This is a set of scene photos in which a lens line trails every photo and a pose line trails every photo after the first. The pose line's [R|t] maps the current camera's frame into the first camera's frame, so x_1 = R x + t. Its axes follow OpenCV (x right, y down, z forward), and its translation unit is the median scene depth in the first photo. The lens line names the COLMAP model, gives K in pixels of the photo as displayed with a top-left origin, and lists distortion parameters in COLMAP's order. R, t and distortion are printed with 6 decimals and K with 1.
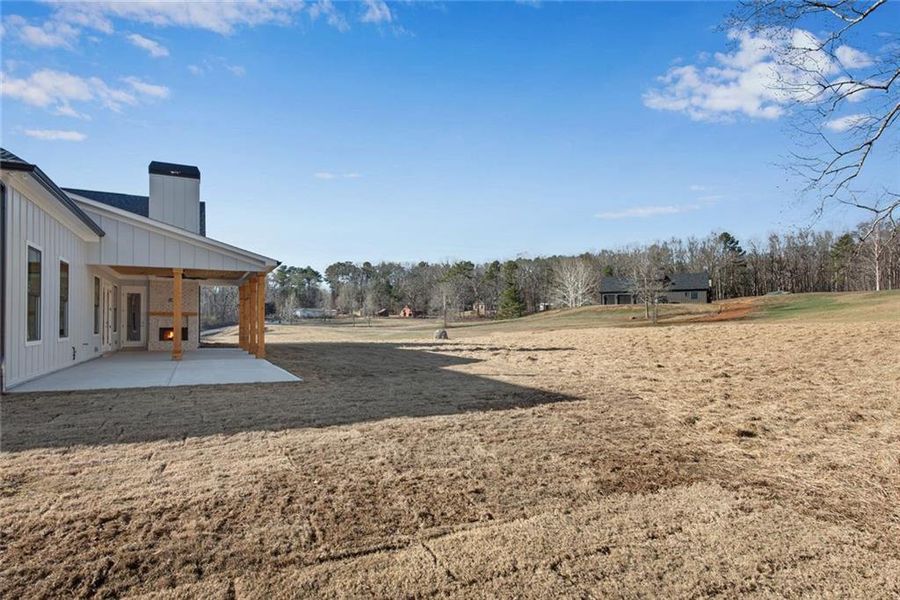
lens RADIAL K [[490.5, 0, 449.4], [0, 490.5, 317.2], [0, 0, 1]] dist [-0.001283, -0.000229]
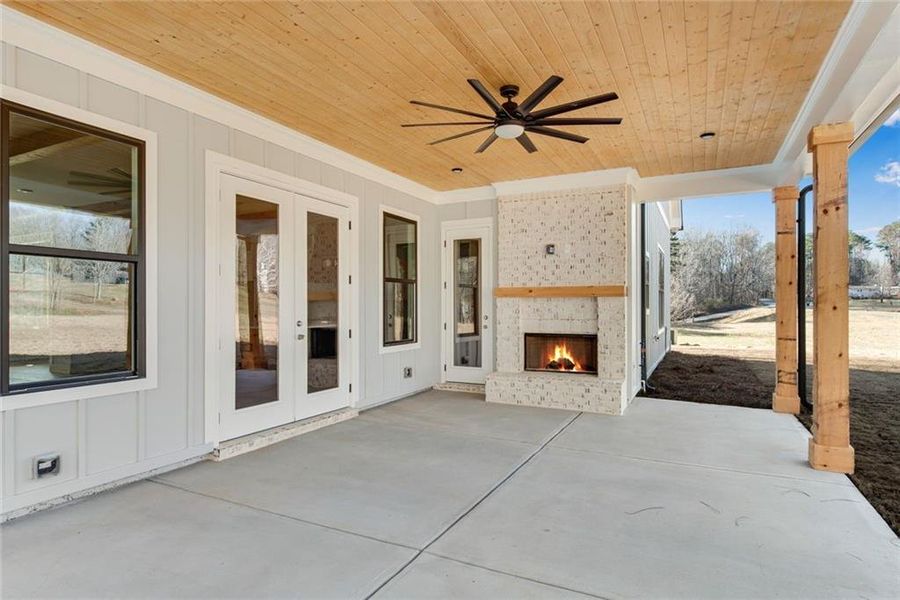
lens RADIAL K [[493.1, 0, 450.0], [0, 493.1, 300.0], [0, 0, 1]] dist [-0.000724, -0.000074]
pose [[0.579993, -0.008940, -0.814573, -0.338084], [0.010329, 0.999940, -0.003620, -0.000758], [0.814556, -0.006314, 0.580050, 0.752684]]
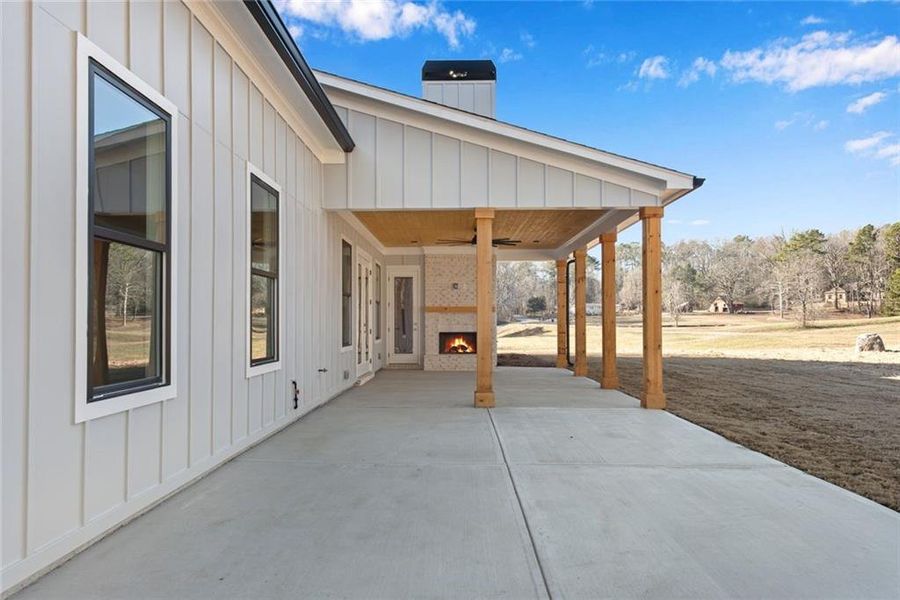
lens RADIAL K [[598.3, 0, 451.2], [0, 598.3, 311.2], [0, 0, 1]] dist [0.000378, 0.000039]
pose [[0.882661, -0.011752, -0.469864, -0.228763], [0.009508, 0.999929, -0.007150, 0.000886], [0.469915, 0.001843, 0.882710, 0.350824]]
